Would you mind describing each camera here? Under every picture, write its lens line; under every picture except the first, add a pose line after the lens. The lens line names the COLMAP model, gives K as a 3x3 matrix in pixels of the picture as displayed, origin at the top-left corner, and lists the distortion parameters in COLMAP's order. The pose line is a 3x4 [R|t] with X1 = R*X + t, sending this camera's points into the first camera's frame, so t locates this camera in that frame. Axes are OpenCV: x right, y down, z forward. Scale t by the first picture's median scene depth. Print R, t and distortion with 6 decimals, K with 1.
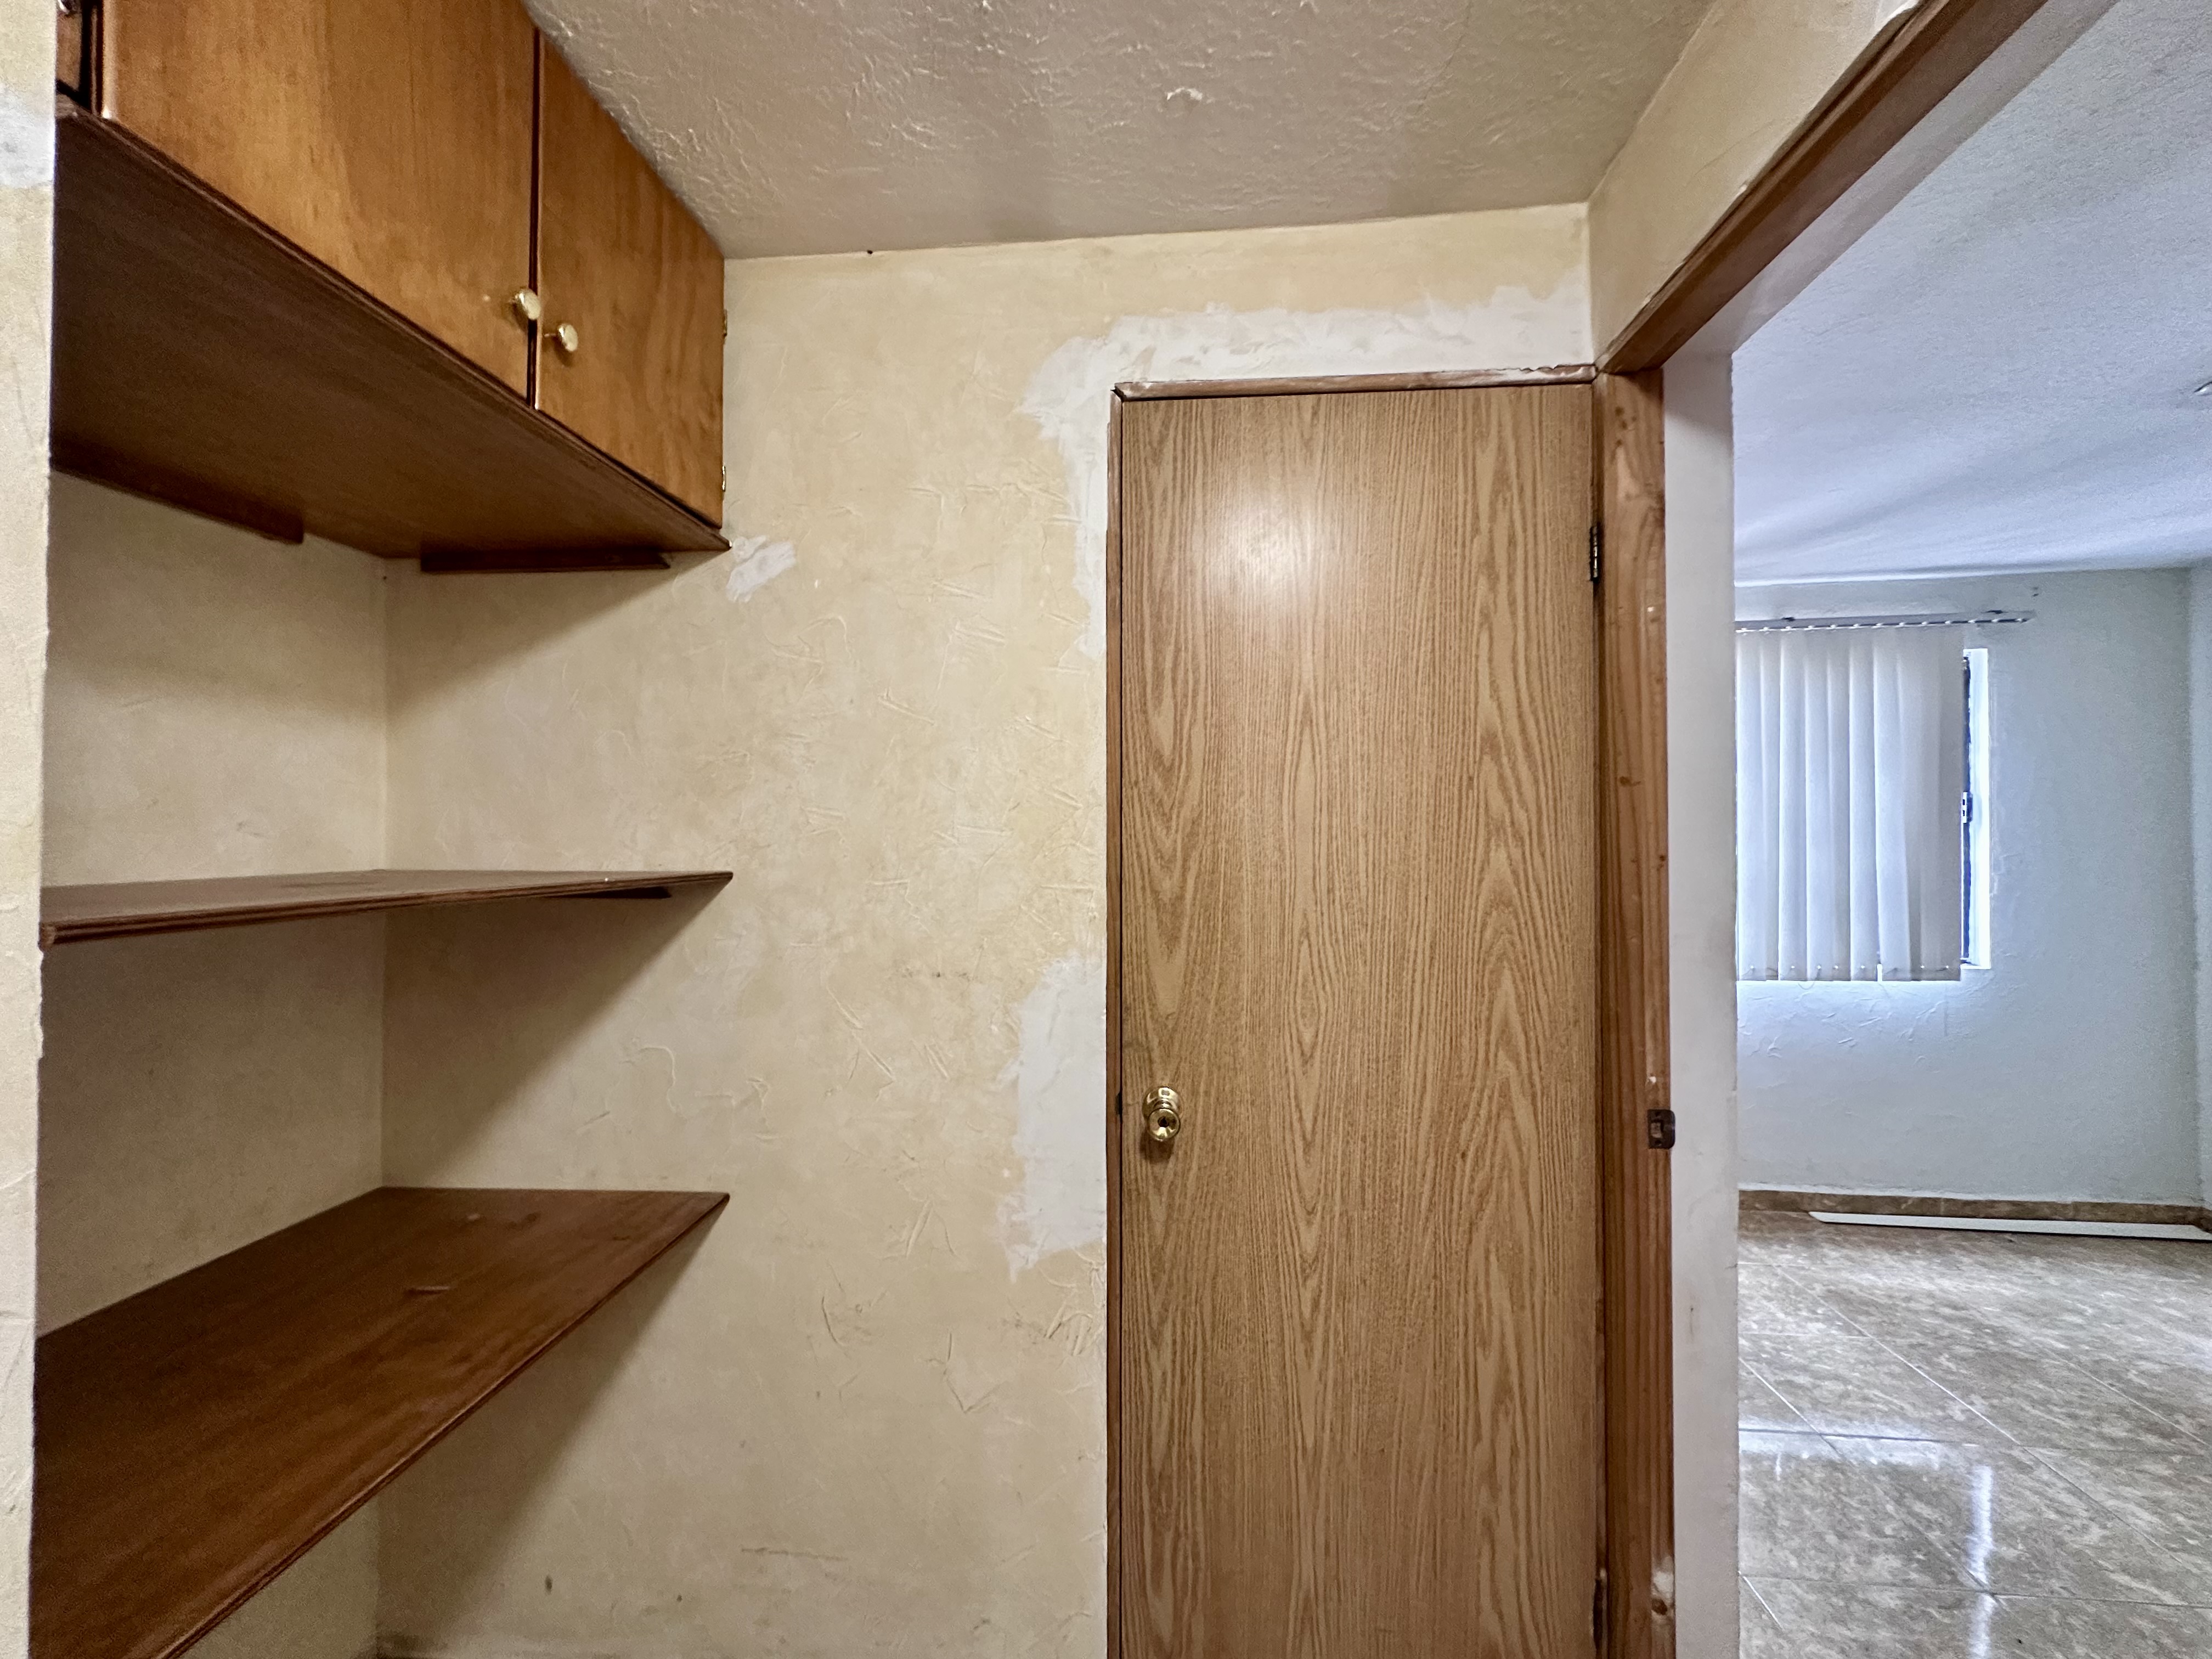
lens RADIAL K [[884.8, 0, 1109.9], [0, 884.8, 837.2], [0, 0, 1]] dist [-0.002353, 0.000920]
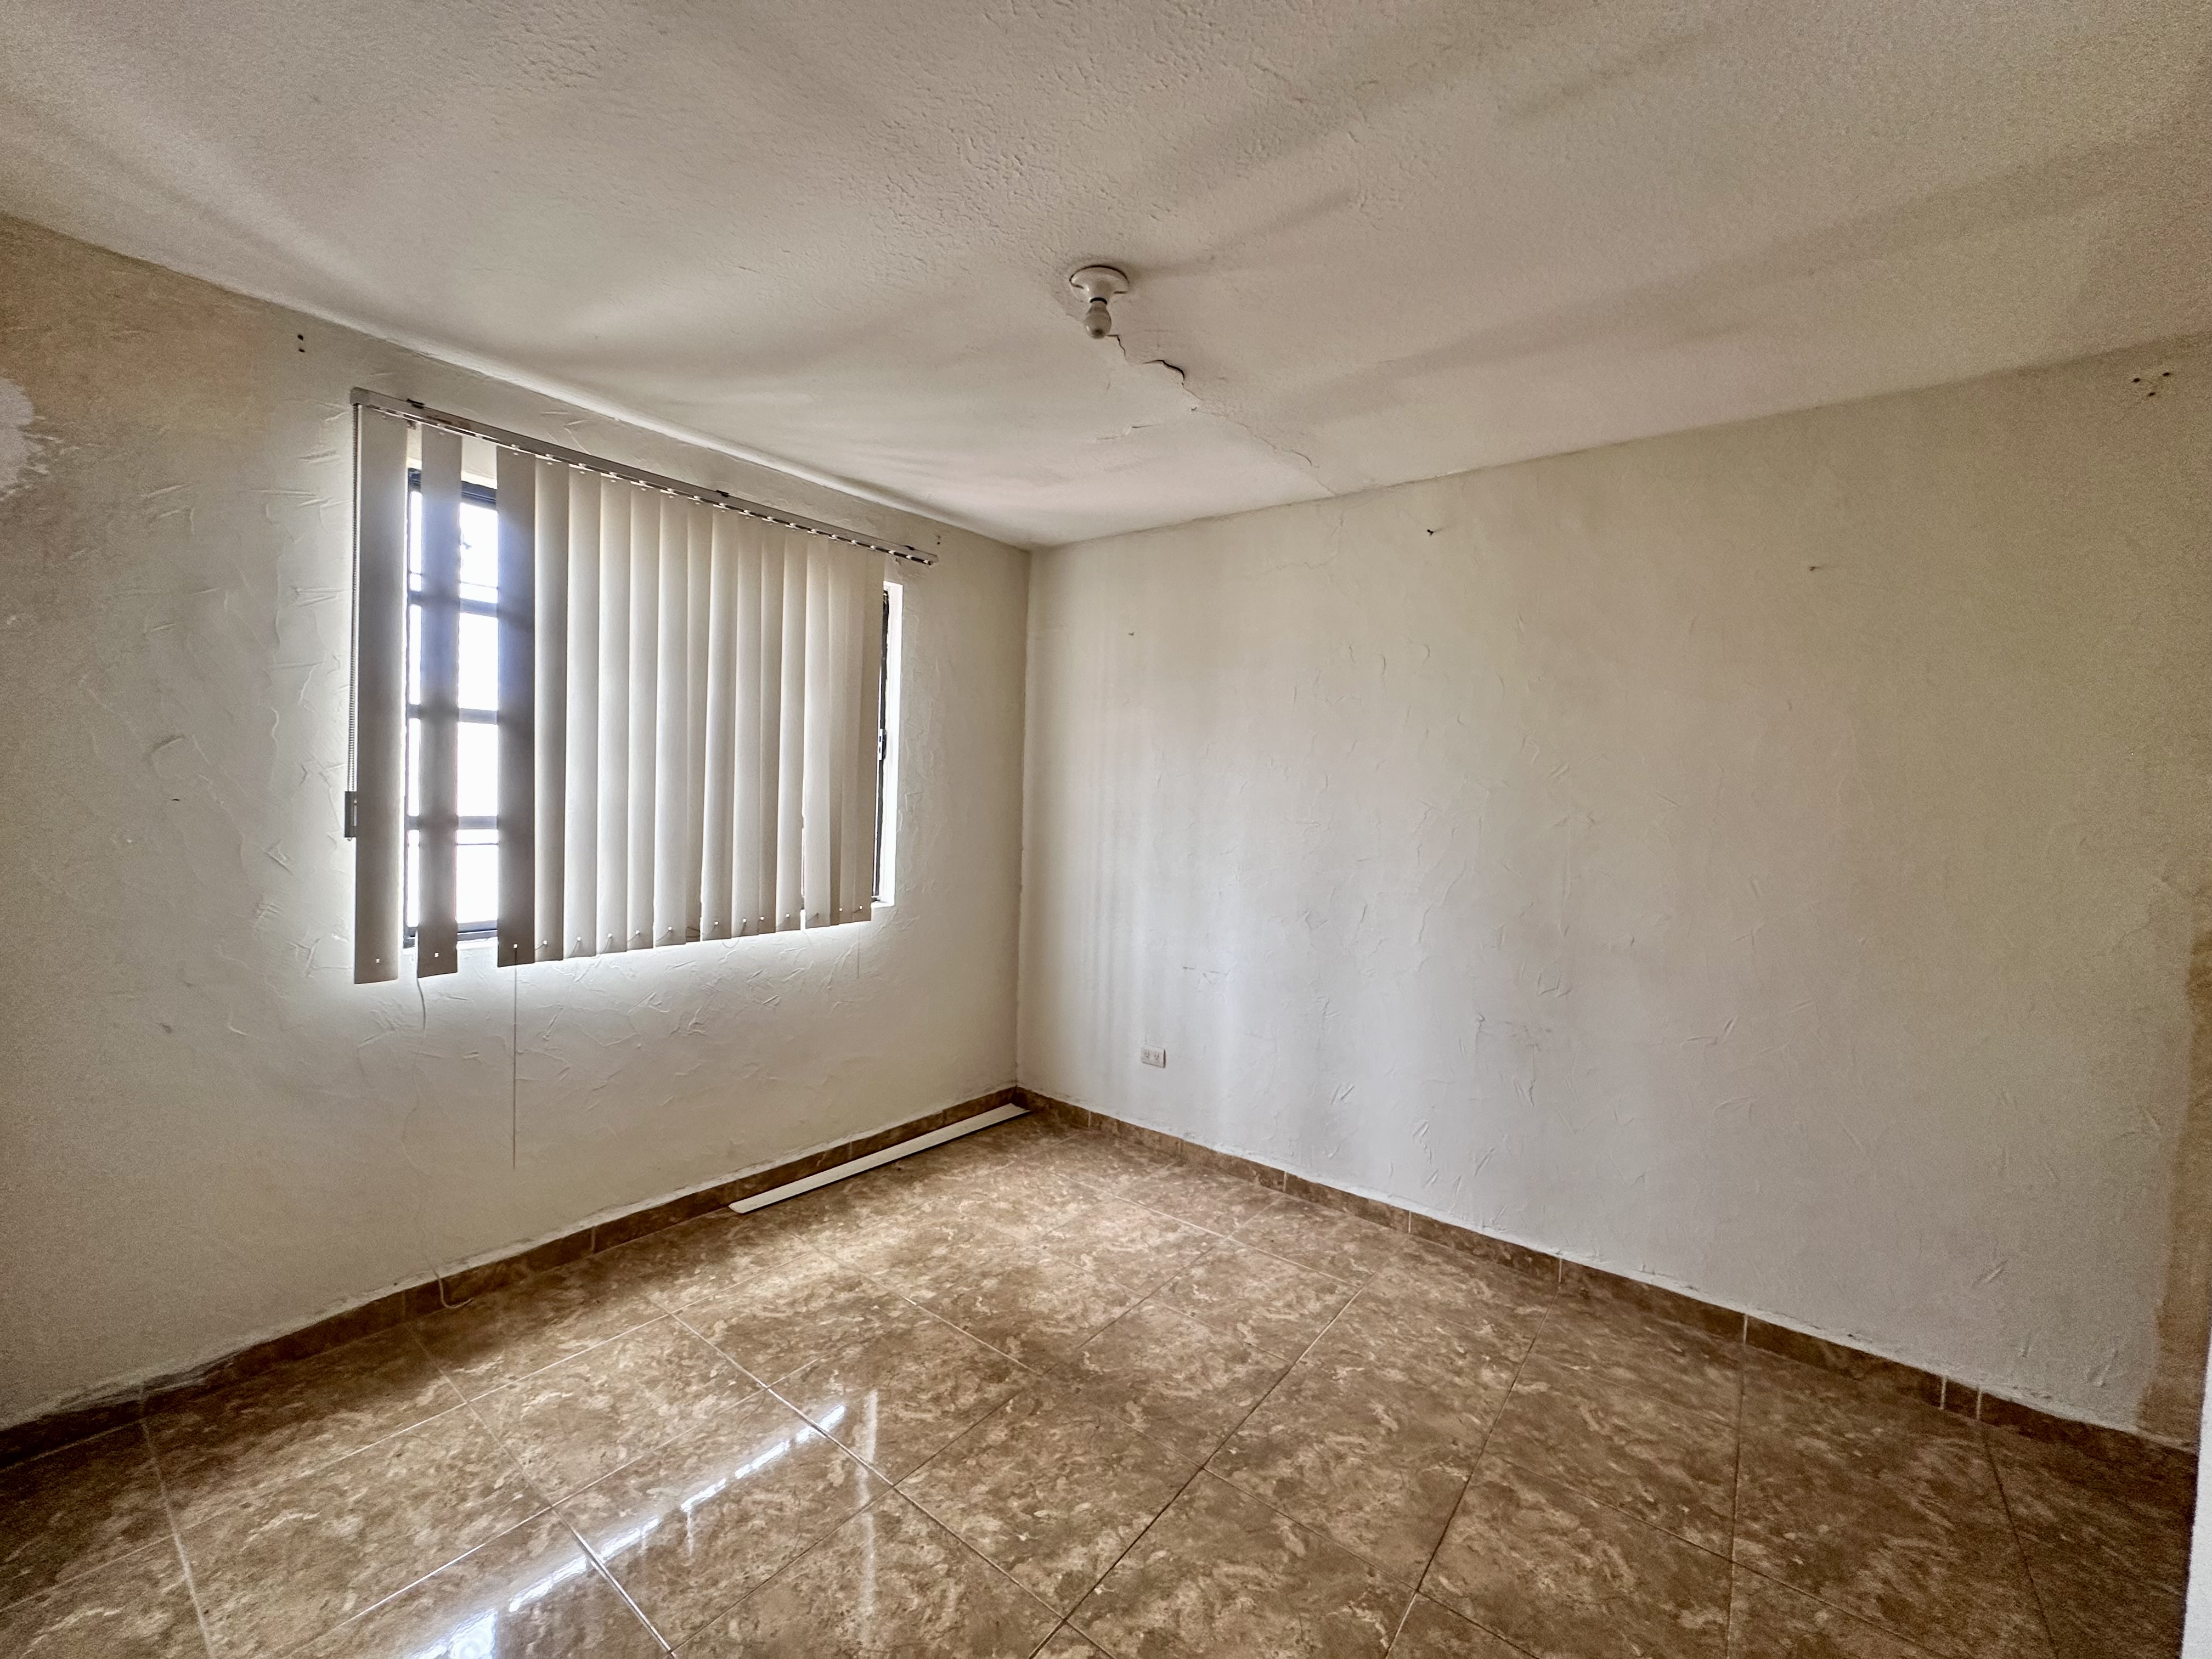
lens RADIAL K [[884.8, 0, 1108.4], [0, 884.8, 829.8], [0, 0, 1]] dist [-0.002353, 0.000920]
pose [[0.533638, -0.011328, 0.845637, 0.319727], [-0.041331, 0.998366, 0.039455, 0.015199], [-0.844702, -0.056006, 0.532298, 0.303469]]
